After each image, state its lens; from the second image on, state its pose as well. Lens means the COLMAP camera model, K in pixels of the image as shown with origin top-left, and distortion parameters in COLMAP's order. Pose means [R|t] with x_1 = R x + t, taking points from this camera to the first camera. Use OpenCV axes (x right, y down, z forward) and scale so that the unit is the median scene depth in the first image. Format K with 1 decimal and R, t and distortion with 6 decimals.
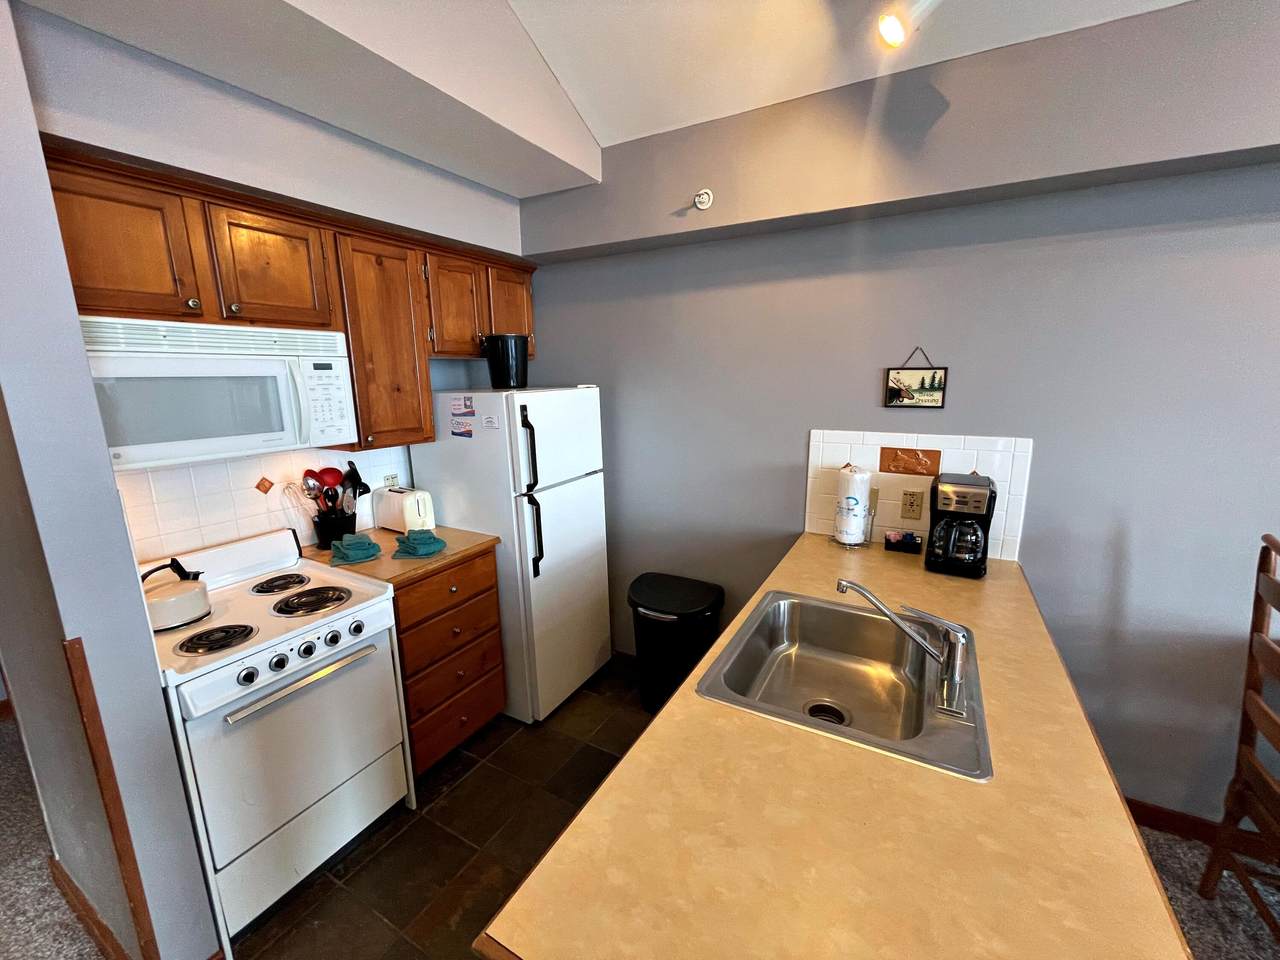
lens RADIAL K [[515.4, 0, 636.5], [0, 515.4, 480.3], [0, 0, 1]] dist [-0.011234, 0.003222]
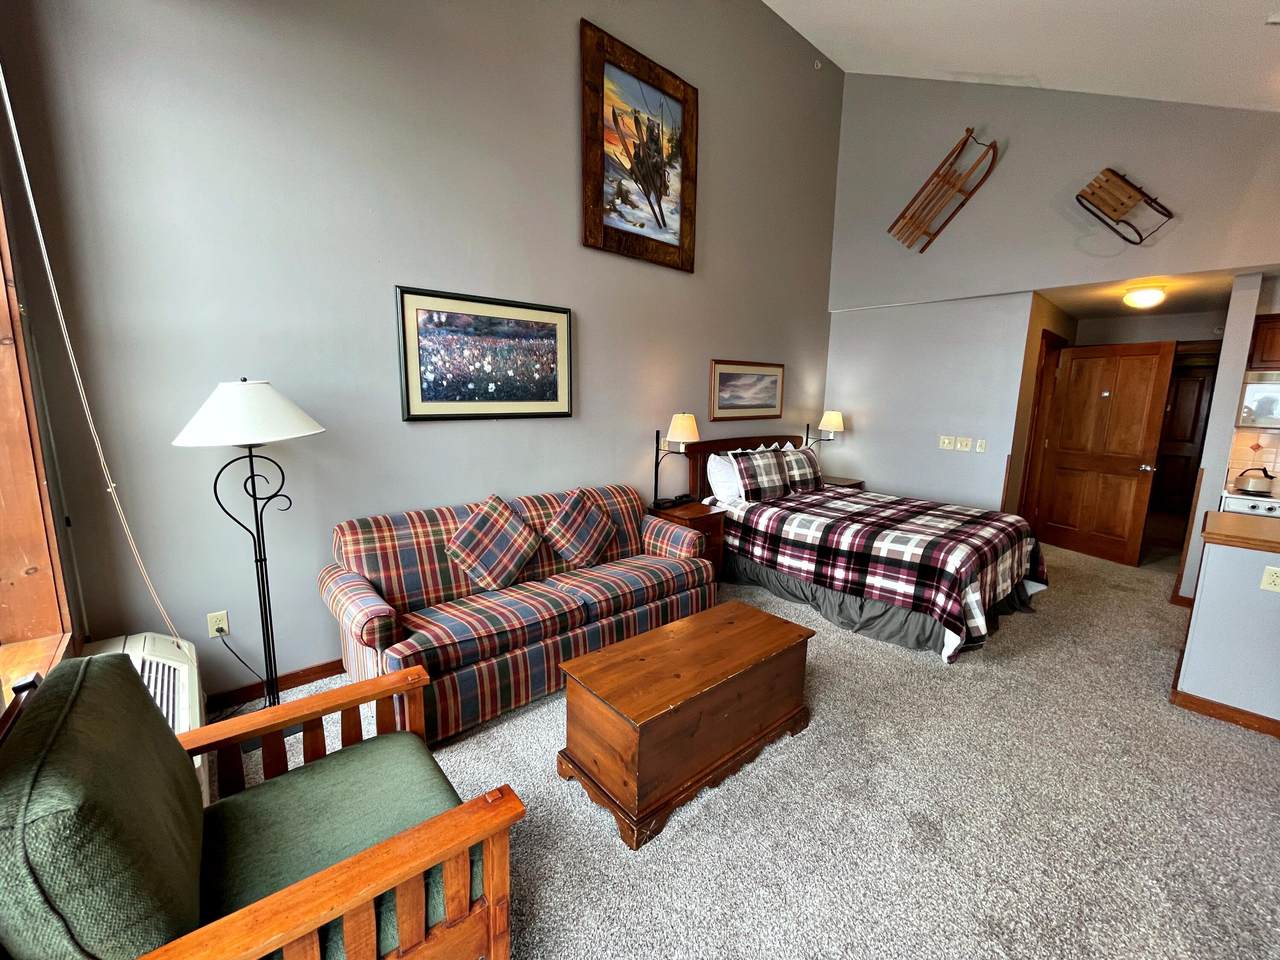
lens RADIAL K [[515.4, 0, 636.5], [0, 515.4, 480.3], [0, 0, 1]] dist [-0.011234, 0.003222]
pose [[-0.334257, 0.160338, -0.928743, 1.854813], [-0.197399, 0.951656, 0.235338, 0.180898], [0.921578, 0.261996, -0.286447, -0.824349]]
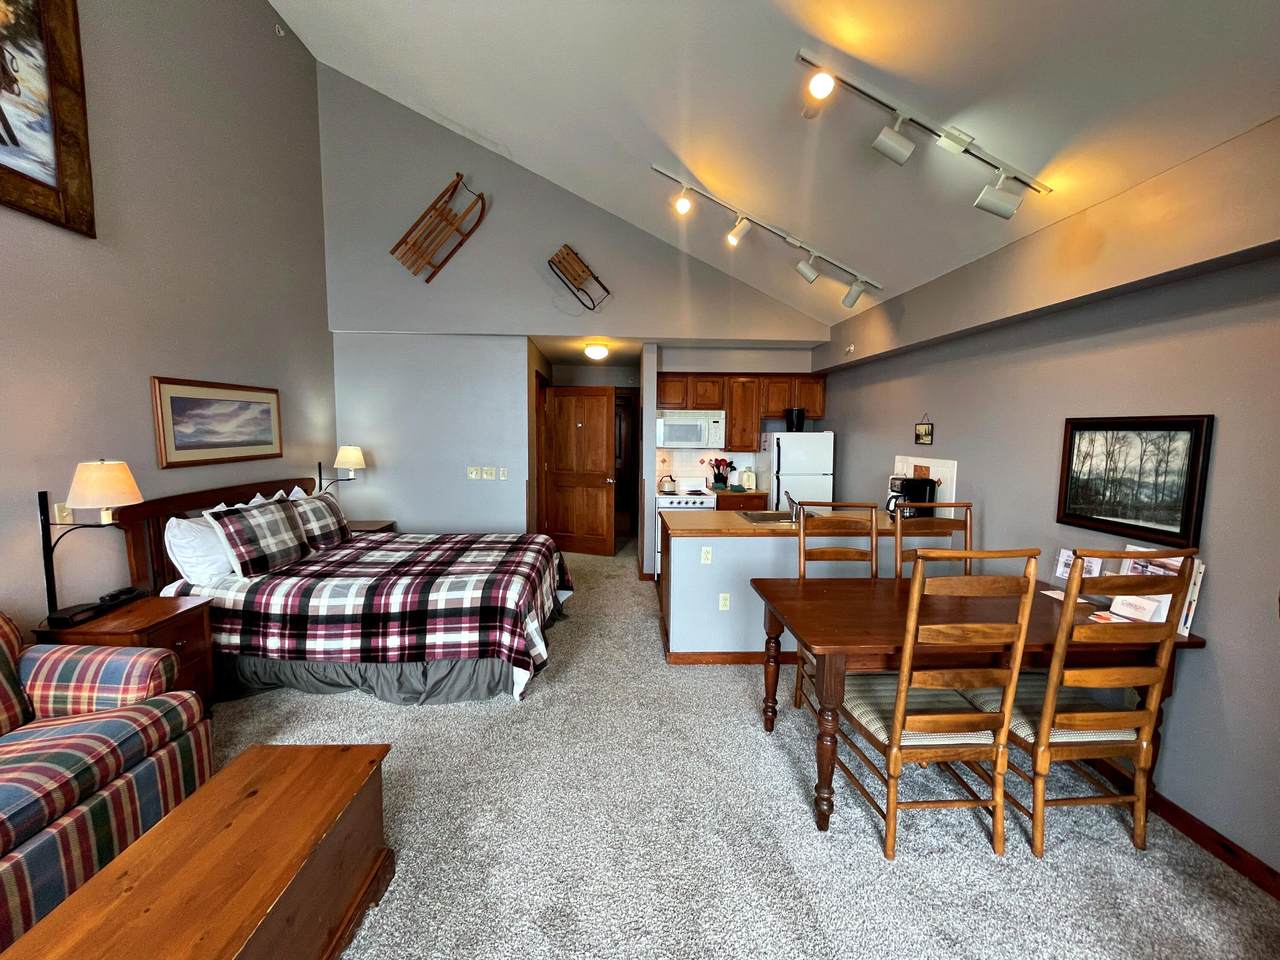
lens RADIAL K [[515.4, 0, 636.5], [0, 515.4, 480.3], [0, 0, 1]] dist [-0.011234, 0.003222]
pose [[0.523558, 0.097782, -0.846361, 1.598262], [-0.182248, 0.983252, 0.000859, 0.182071], [0.832270, 0.153798, 0.532610, -0.878841]]
